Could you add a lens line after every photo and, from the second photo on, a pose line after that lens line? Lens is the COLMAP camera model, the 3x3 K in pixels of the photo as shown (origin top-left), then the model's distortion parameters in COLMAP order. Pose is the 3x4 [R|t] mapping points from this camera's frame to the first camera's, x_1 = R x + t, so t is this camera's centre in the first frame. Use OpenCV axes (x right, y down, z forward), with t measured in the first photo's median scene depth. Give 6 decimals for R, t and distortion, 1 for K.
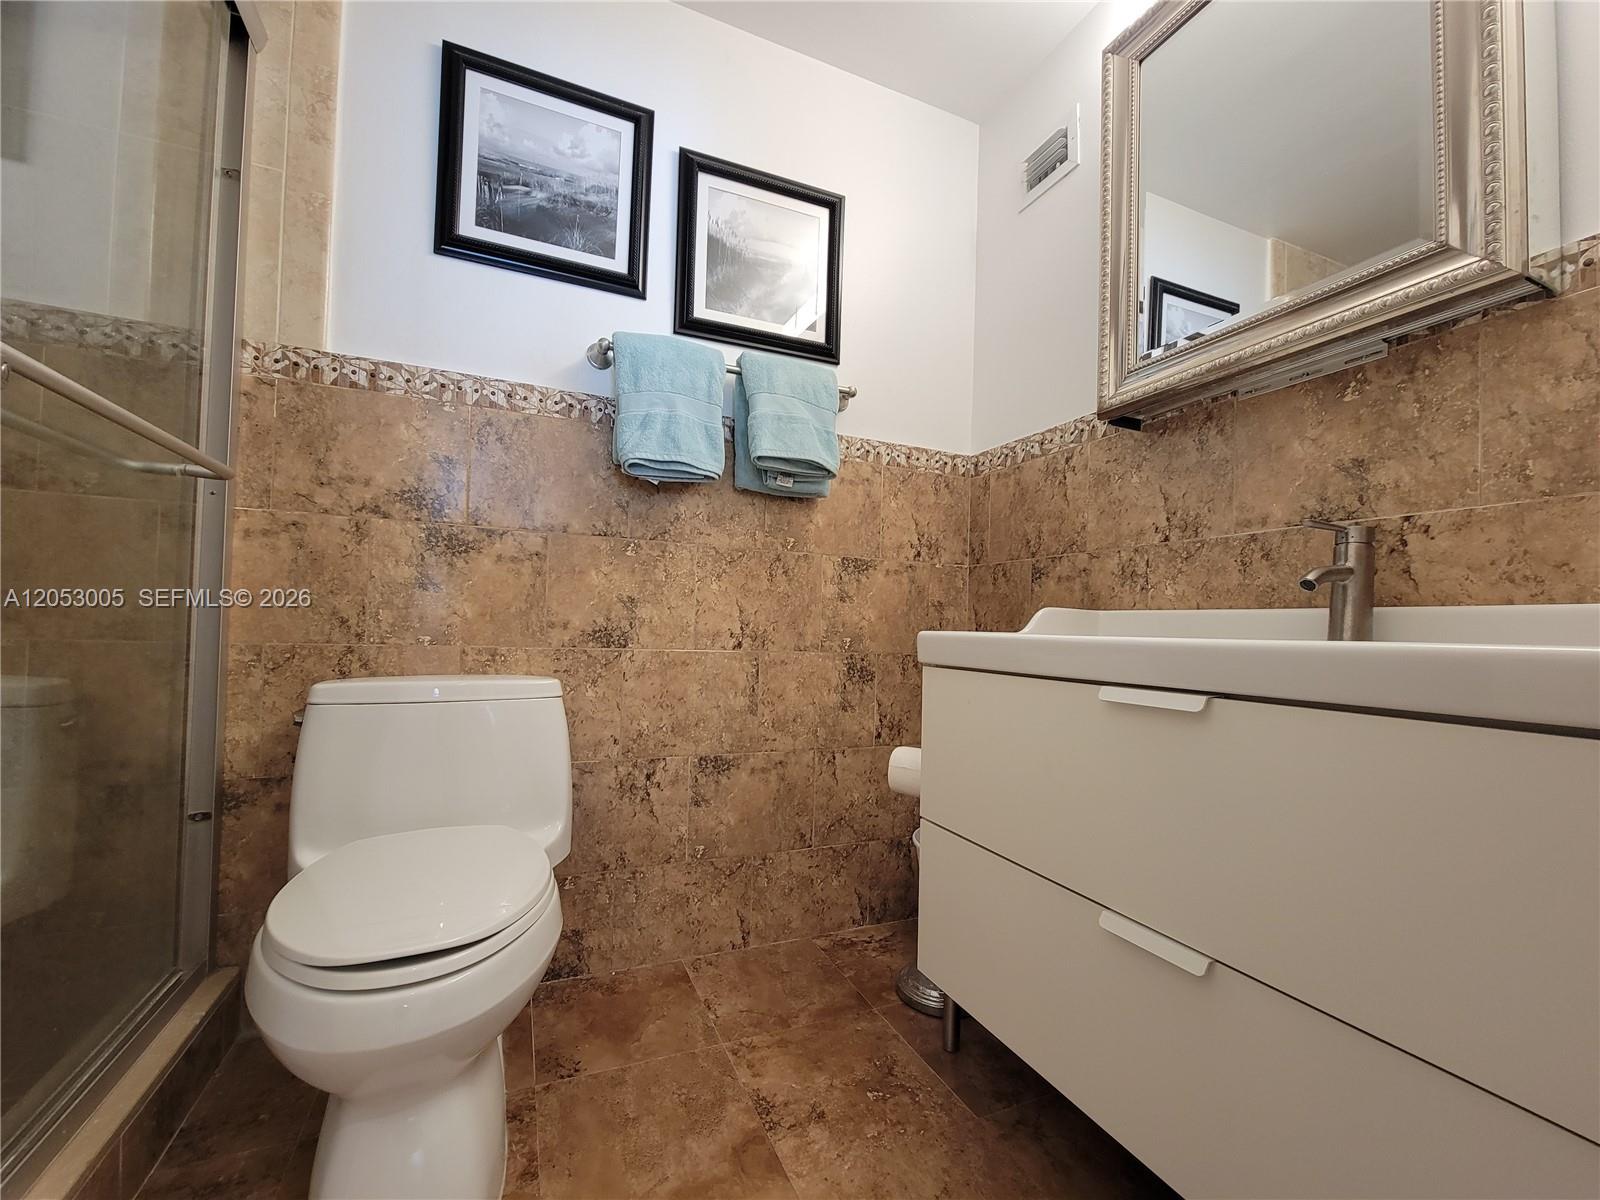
lens RADIAL K [[655.9, 0, 792.5], [0, 655.9, 619.8], [0, 0, 1]] dist [-0.003663, 0.000047]
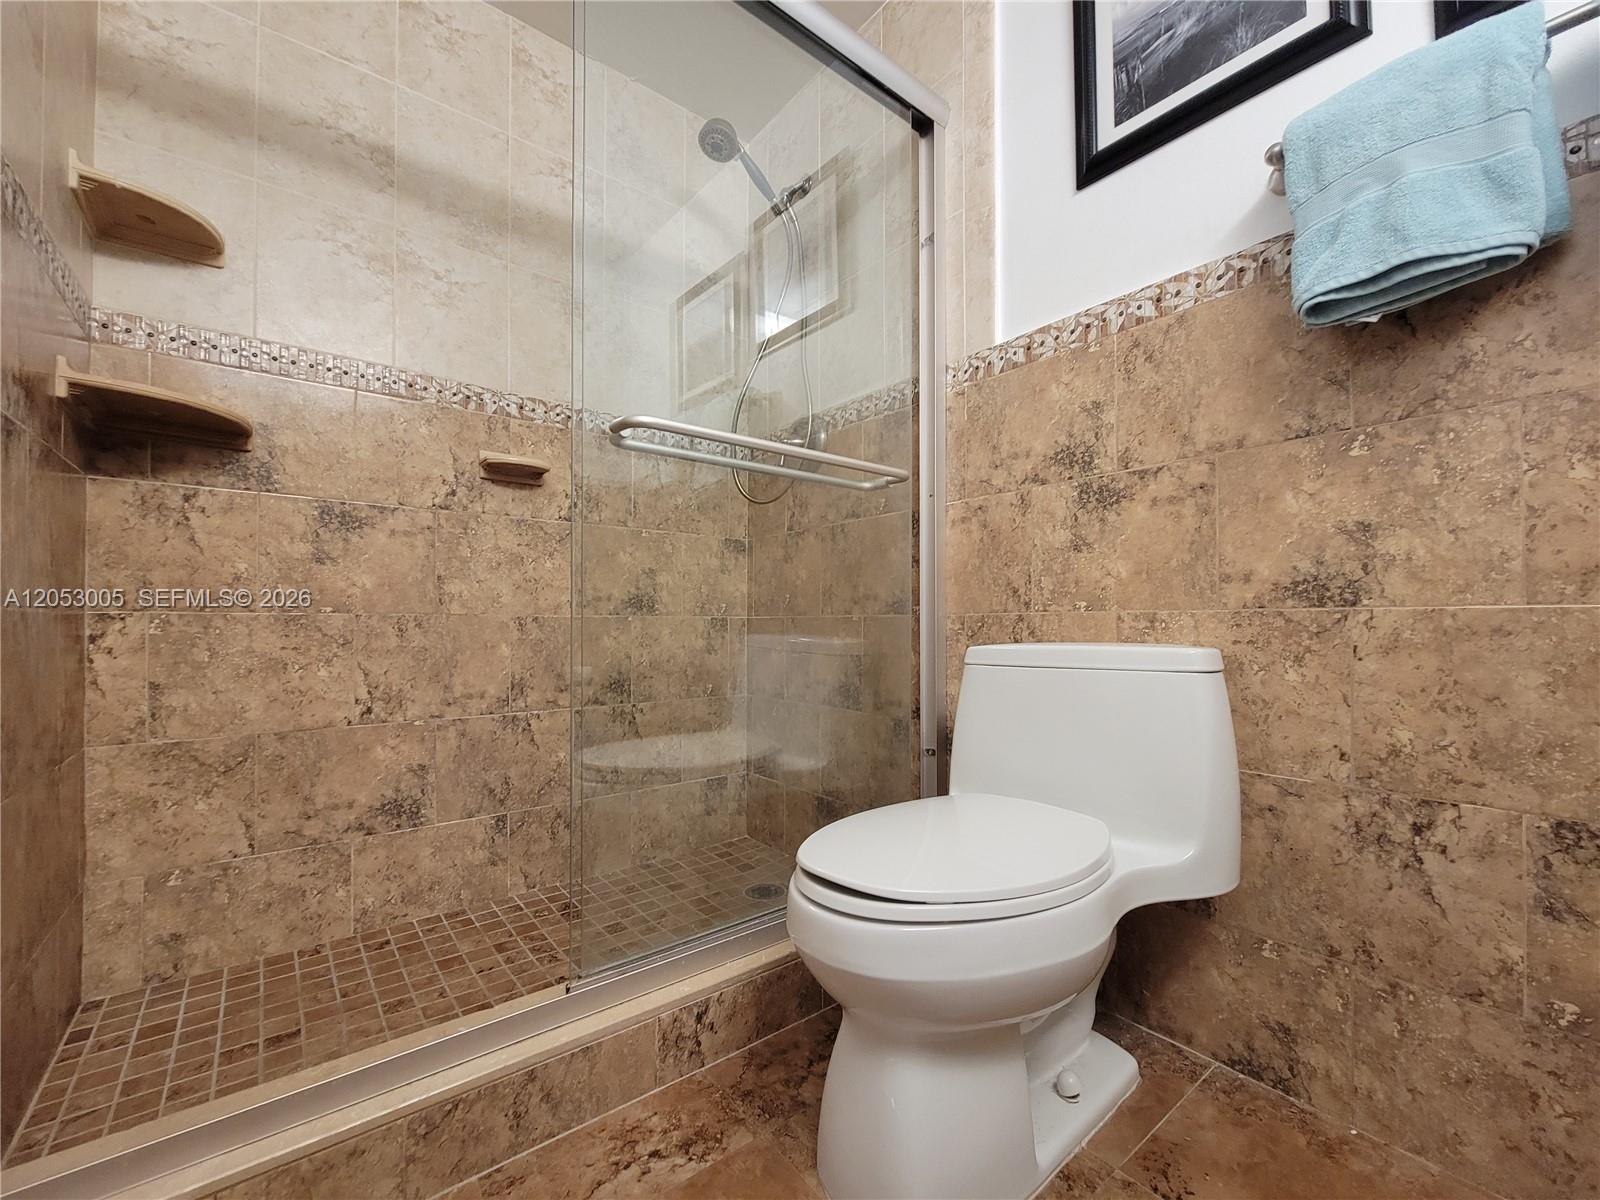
lens RADIAL K [[655.9, 0, 792.5], [0, 655.9, 619.8], [0, 0, 1]] dist [-0.003663, 0.000047]
pose [[0.253801, -0.037893, -0.966514, 0.217522], [0.019613, 0.999229, -0.034025, 0.070404], [0.967058, -0.010320, 0.254348, 0.353500]]
